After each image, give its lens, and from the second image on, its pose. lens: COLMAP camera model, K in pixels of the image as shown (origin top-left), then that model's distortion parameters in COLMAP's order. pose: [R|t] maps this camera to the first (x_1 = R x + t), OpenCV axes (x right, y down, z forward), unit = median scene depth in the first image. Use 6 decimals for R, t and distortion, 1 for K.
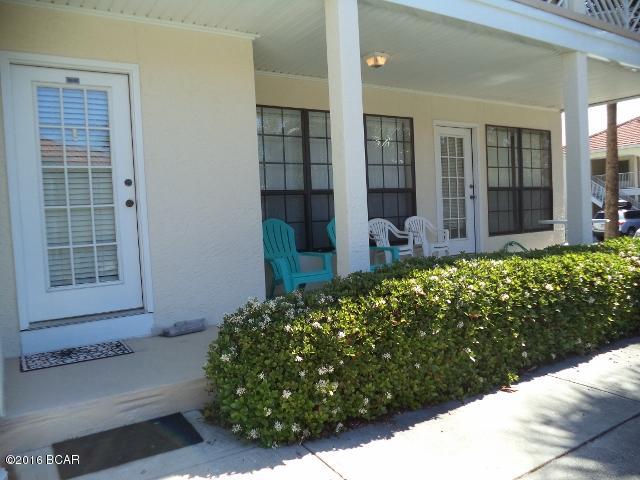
lens RADIAL K [[507.5, 0, 321.0], [0, 507.5, 241.7], [0, 0, 1]] dist [-0.046435, -0.003669]
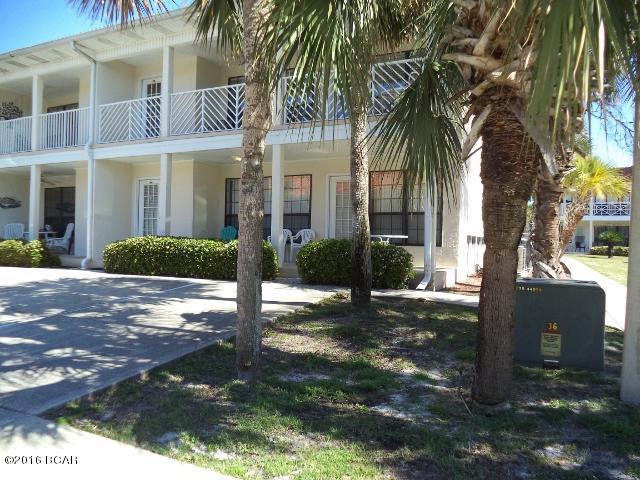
lens RADIAL K [[507.5, 0, 322.1], [0, 507.5, 240.3], [0, 0, 1]] dist [-0.046435, -0.003669]
pose [[0.524220, 0.061144, -0.849385, 1.766893], [-0.095094, 0.995384, 0.012964, -0.037655], [0.846257, 0.073975, 0.527614, 0.096034]]
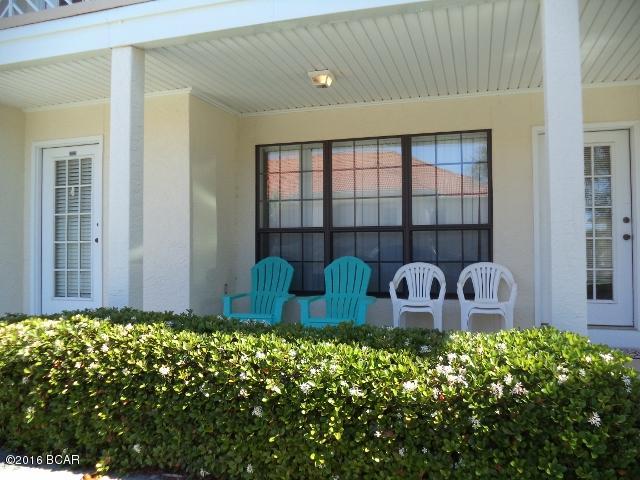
lens RADIAL K [[507.5, 0, 319.1], [0, 507.5, 237.0], [0, 0, 1]] dist [-0.046435, -0.003669]
pose [[0.651145, 0.022024, -0.758634, 0.586872], [-0.065716, 0.997461, -0.027448, -0.051210], [0.756103, 0.067727, 0.650939, 0.342325]]
